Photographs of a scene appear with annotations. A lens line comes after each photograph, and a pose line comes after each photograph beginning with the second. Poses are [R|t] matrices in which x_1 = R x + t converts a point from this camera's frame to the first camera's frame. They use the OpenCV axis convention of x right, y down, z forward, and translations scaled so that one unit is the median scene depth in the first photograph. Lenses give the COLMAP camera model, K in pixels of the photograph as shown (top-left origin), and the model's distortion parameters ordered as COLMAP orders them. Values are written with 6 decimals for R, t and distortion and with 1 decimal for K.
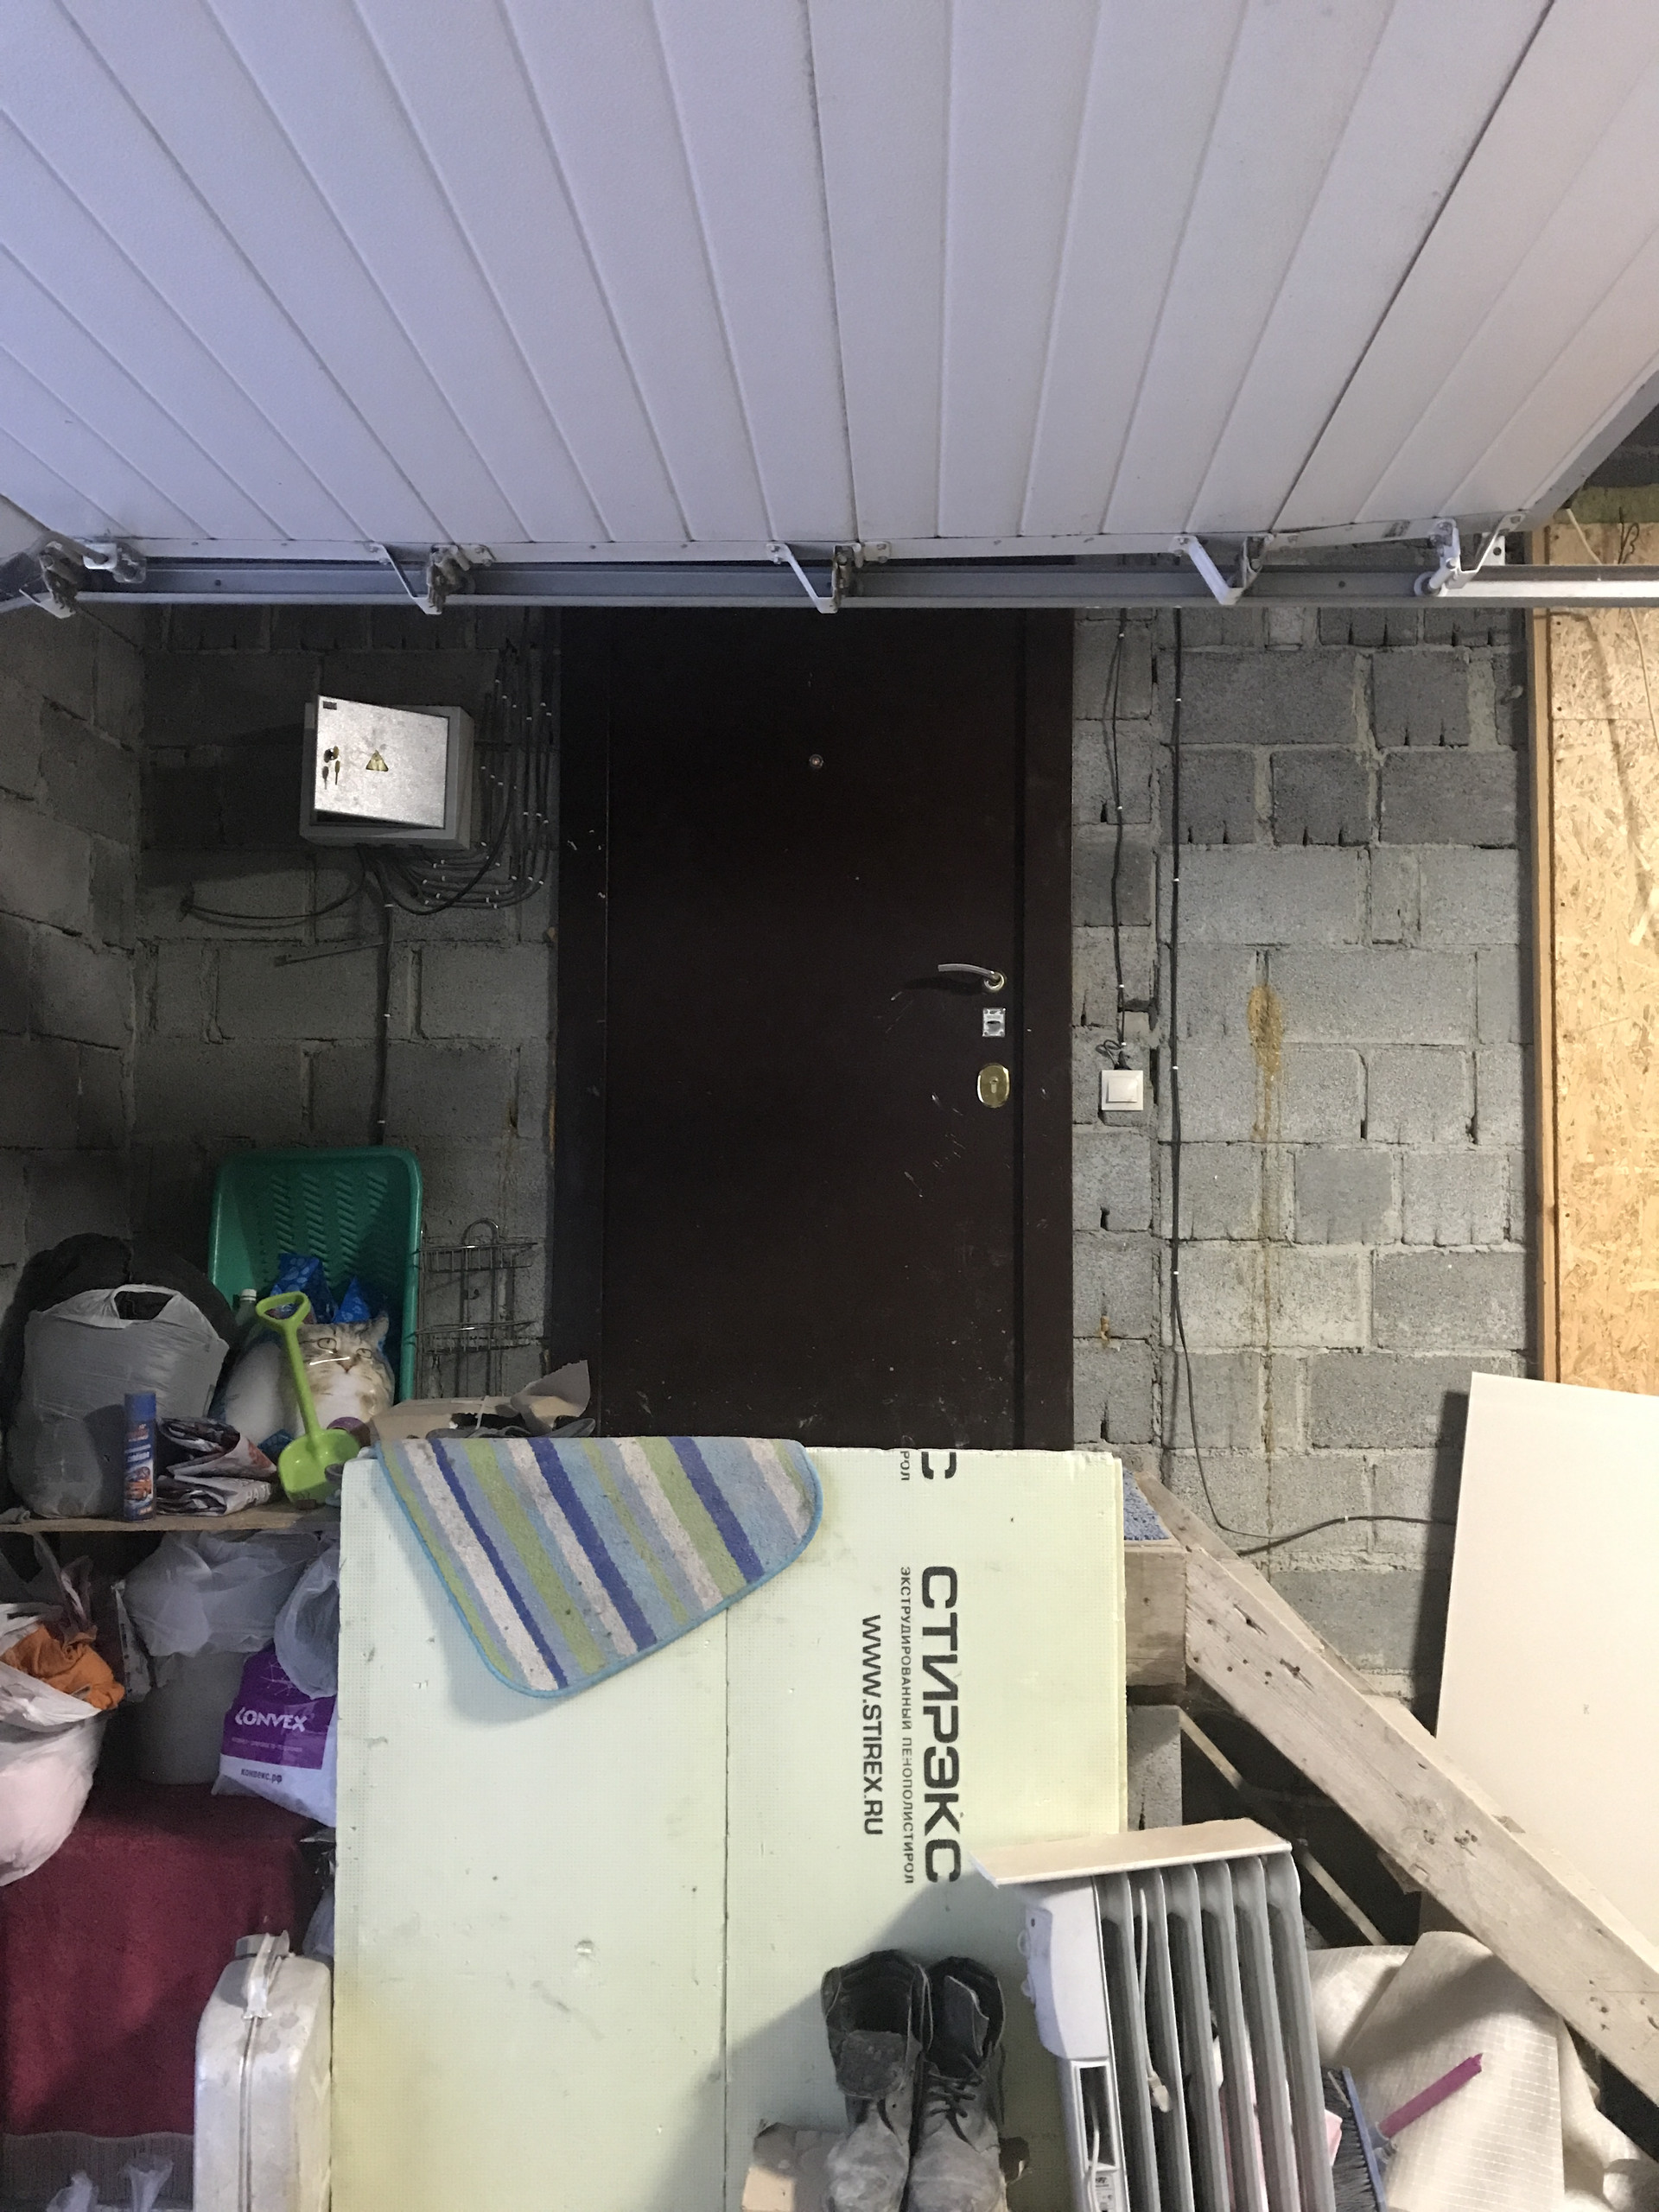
lens RADIAL K [[1808.4, 0, 829.5], [0, 1808.4, 1106.0], [0, 0, 1]] dist [0.000260, -0.004234]
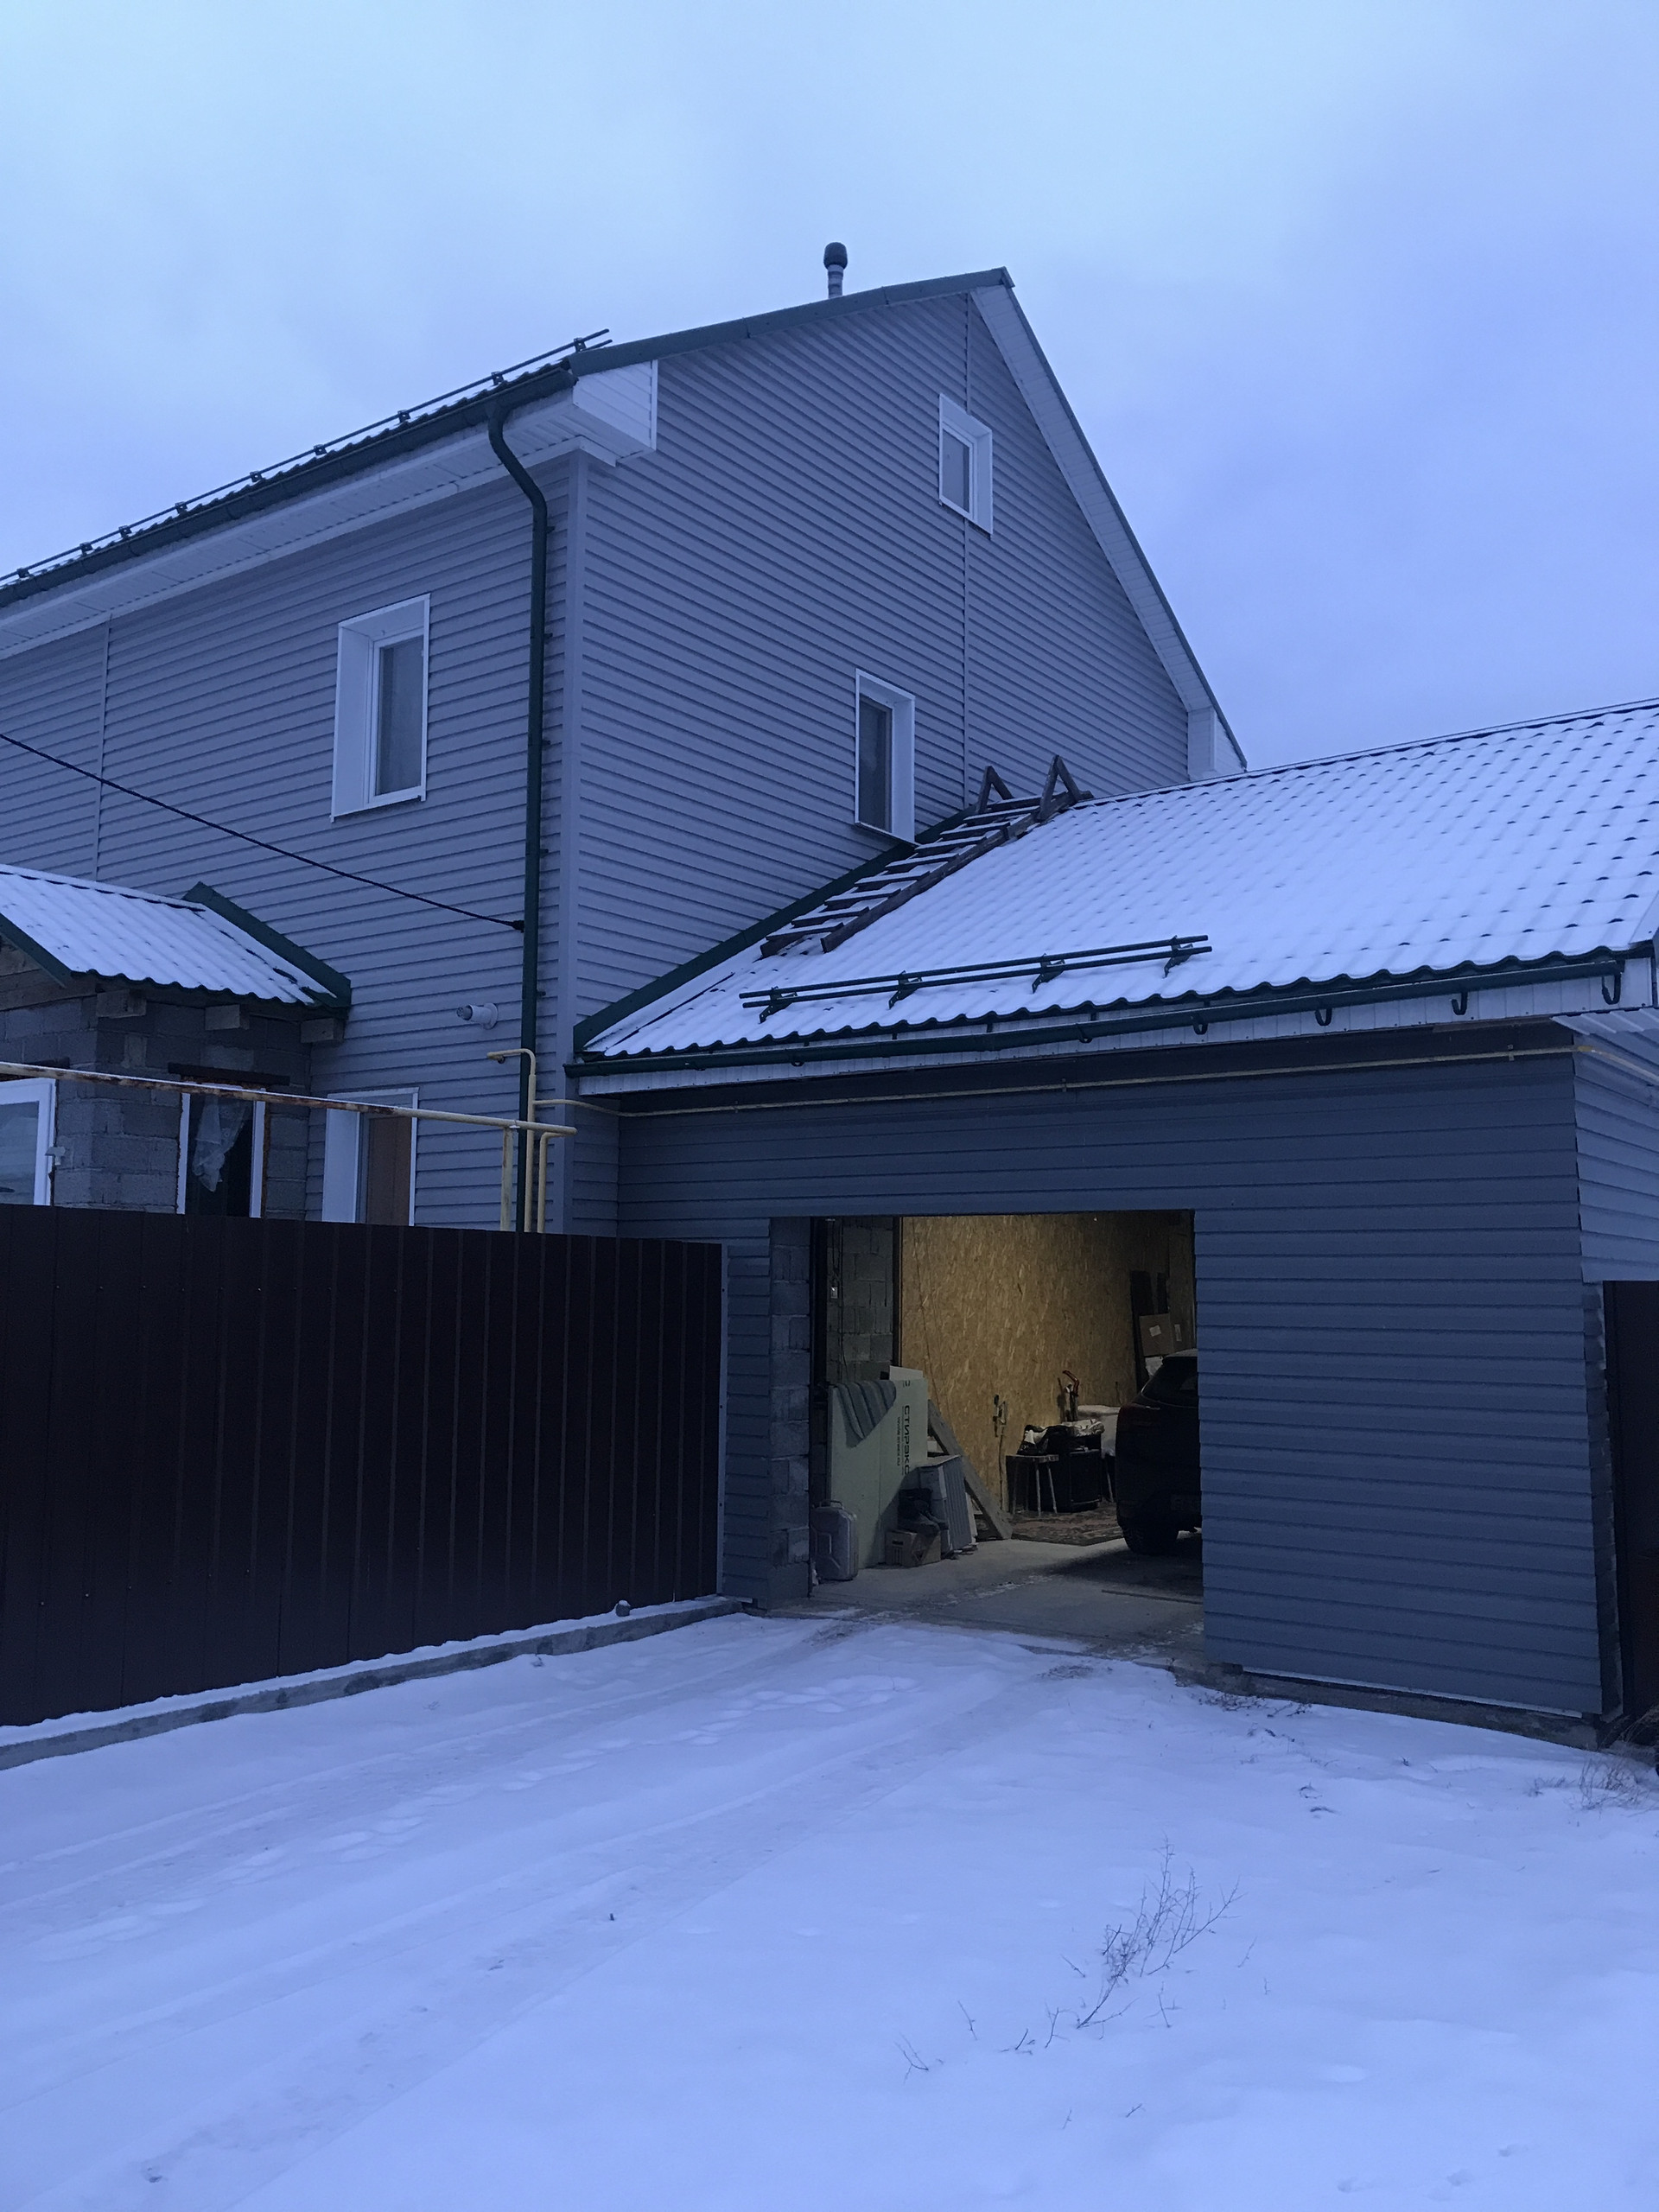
lens RADIAL K [[1808.4, 0, 829.5], [0, 1808.4, 1106.0], [0, 0, 1]] dist [0.000260, -0.004234]
pose [[0.551248, 0.091156, 0.829347, -3.001801], [-0.054766, 0.995823, -0.073053, -0.121355], [-0.832542, -0.005150, 0.553937, -1.055431]]
